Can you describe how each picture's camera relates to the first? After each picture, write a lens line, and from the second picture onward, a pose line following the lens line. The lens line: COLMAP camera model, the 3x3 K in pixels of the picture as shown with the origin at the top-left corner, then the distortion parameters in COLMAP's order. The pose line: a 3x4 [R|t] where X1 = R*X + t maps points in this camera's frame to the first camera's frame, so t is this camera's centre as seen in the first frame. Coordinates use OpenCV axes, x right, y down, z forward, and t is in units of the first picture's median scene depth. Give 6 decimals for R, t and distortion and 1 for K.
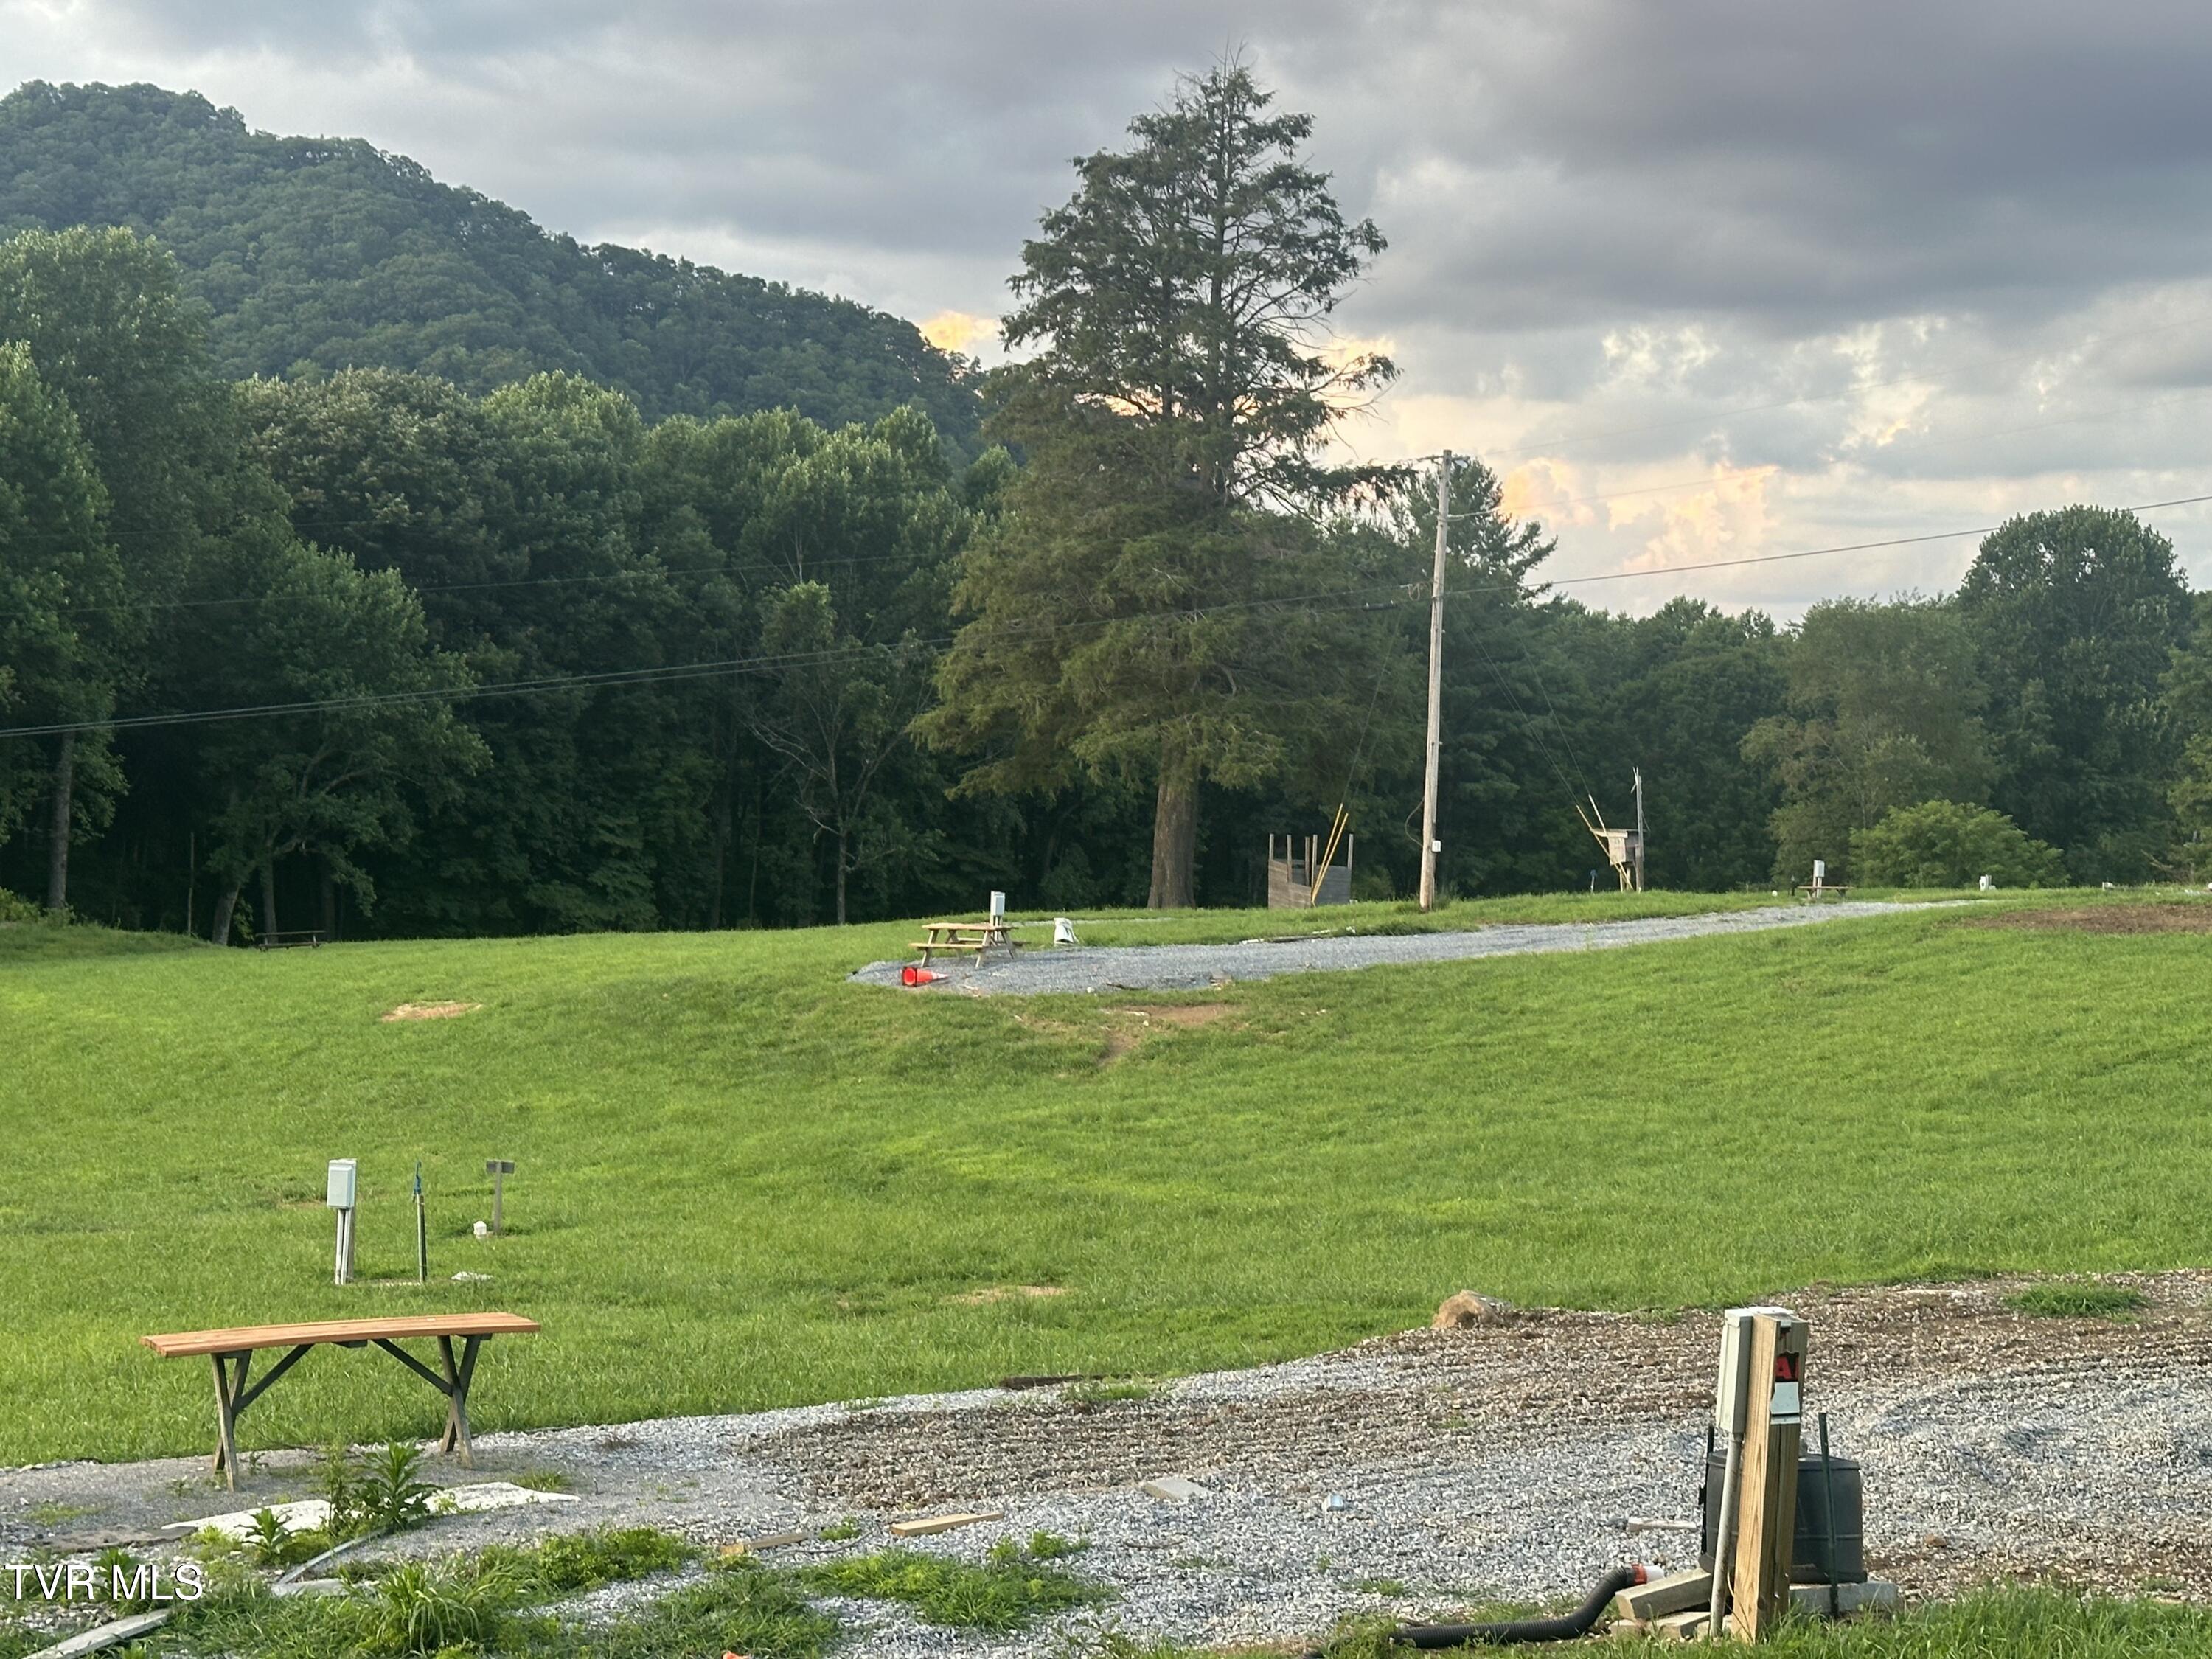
lens RADIAL K [[3439.2, 0, 1116.7], [0, 3439.2, 837.5], [0, 0, 1]] dist [0.184597, -0.255541]
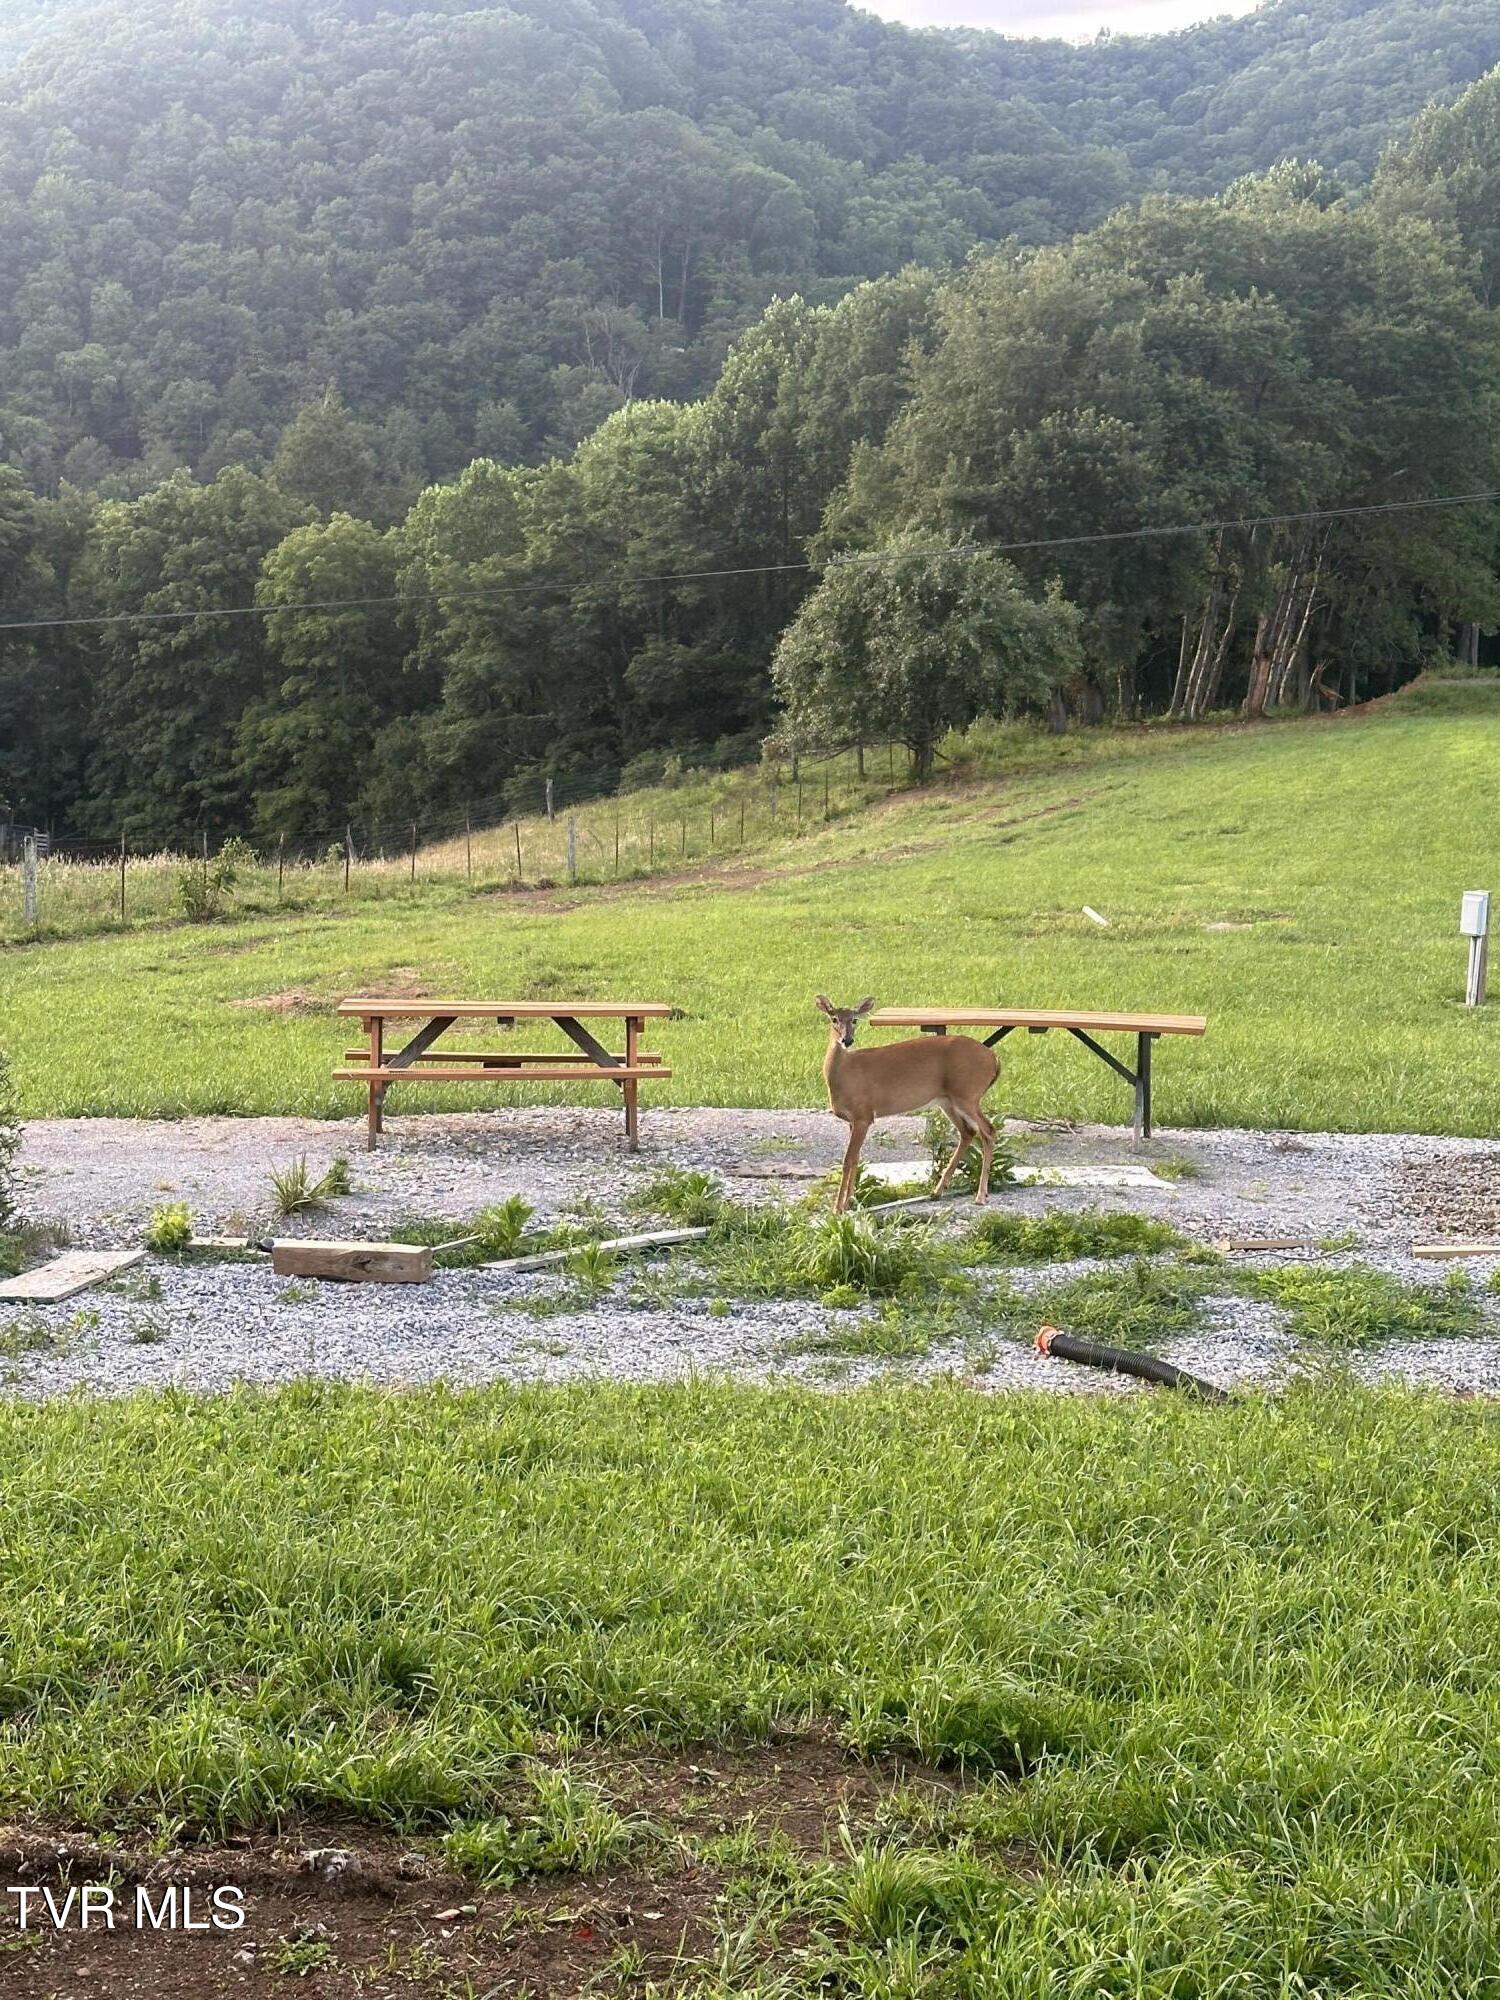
lens RADIAL K [[3115.7, 0, 750.0], [0, 3115.7, 1000.0], [0, 0, 1]] dist [0.183868, -0.254841]
pose [[0.830476, 0.076485, -0.551779, 0.126978], [-0.008413, 0.992138, 0.124864, 0.006127], [0.556991, -0.099054, 0.824590, 0.063496]]
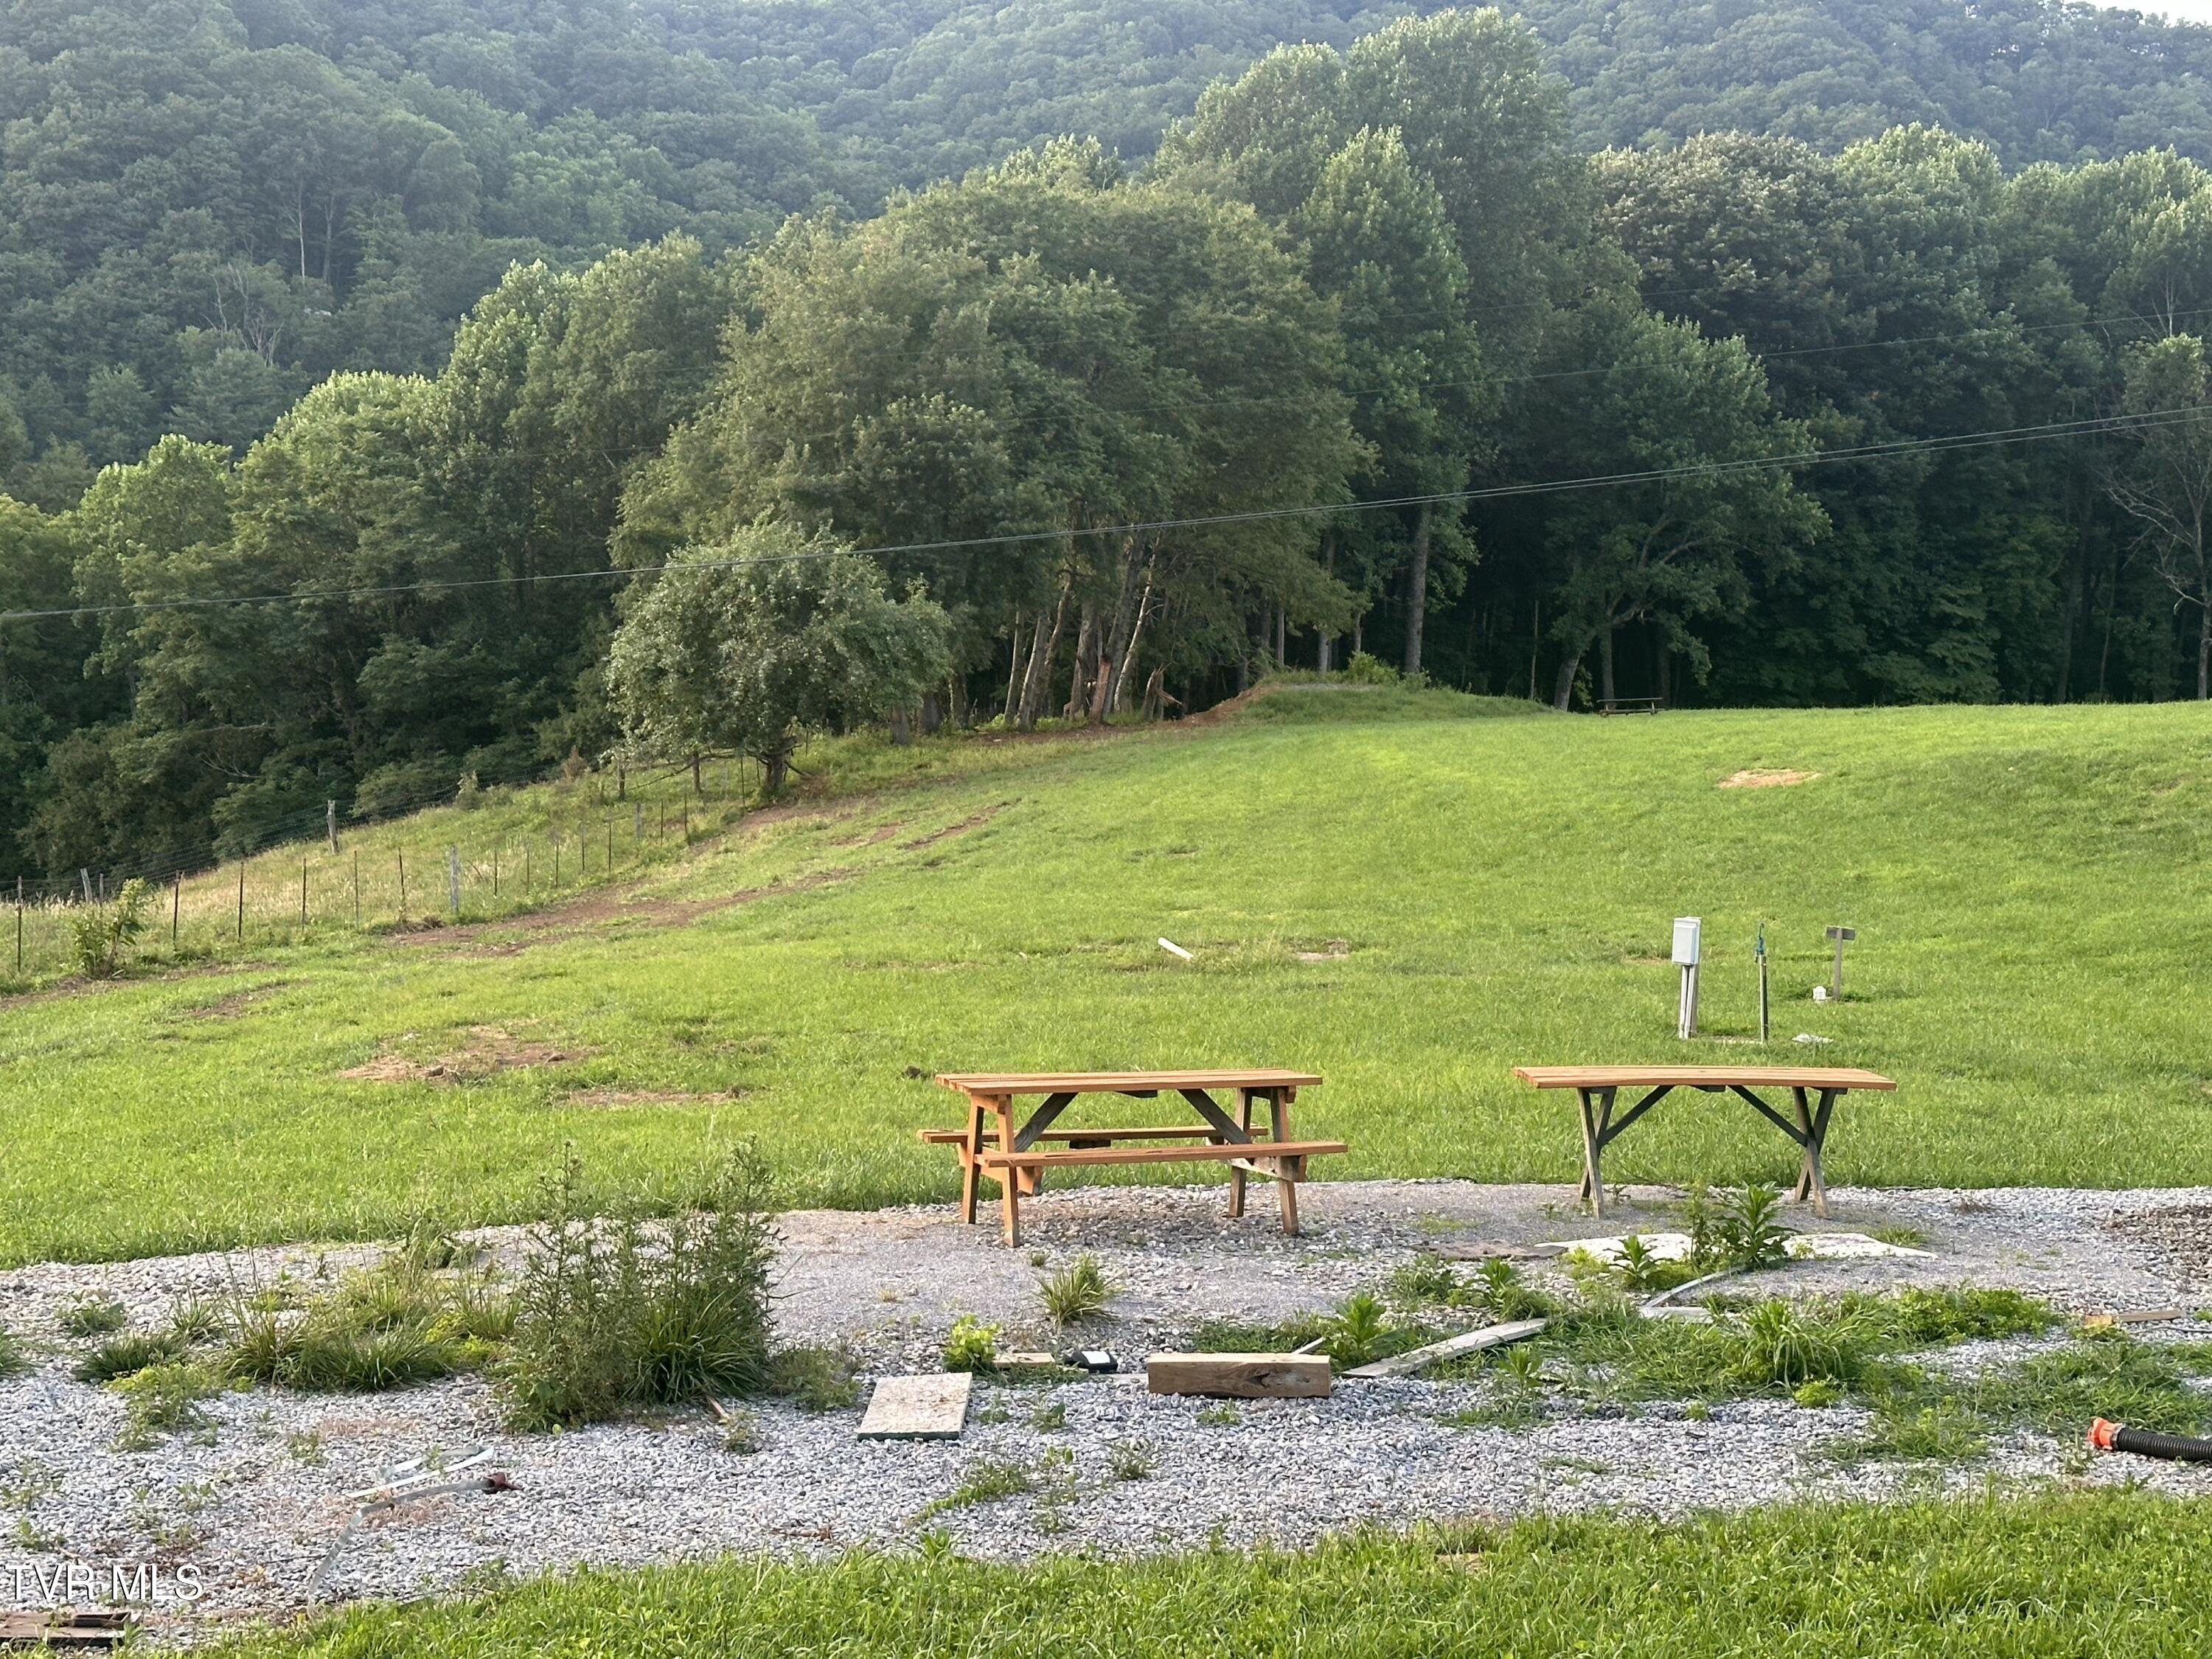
lens RADIAL K [[3445.9, 0, 1093.9], [0, 3445.9, 830.5], [0, 0, 1]] dist [0.183868, -0.254841]
pose [[0.926591, 0.031445, -0.374754, -0.003167], [-0.007508, 0.997846, 0.065164, 0.001916], [0.375996, -0.057567, 0.924831, -0.007049]]
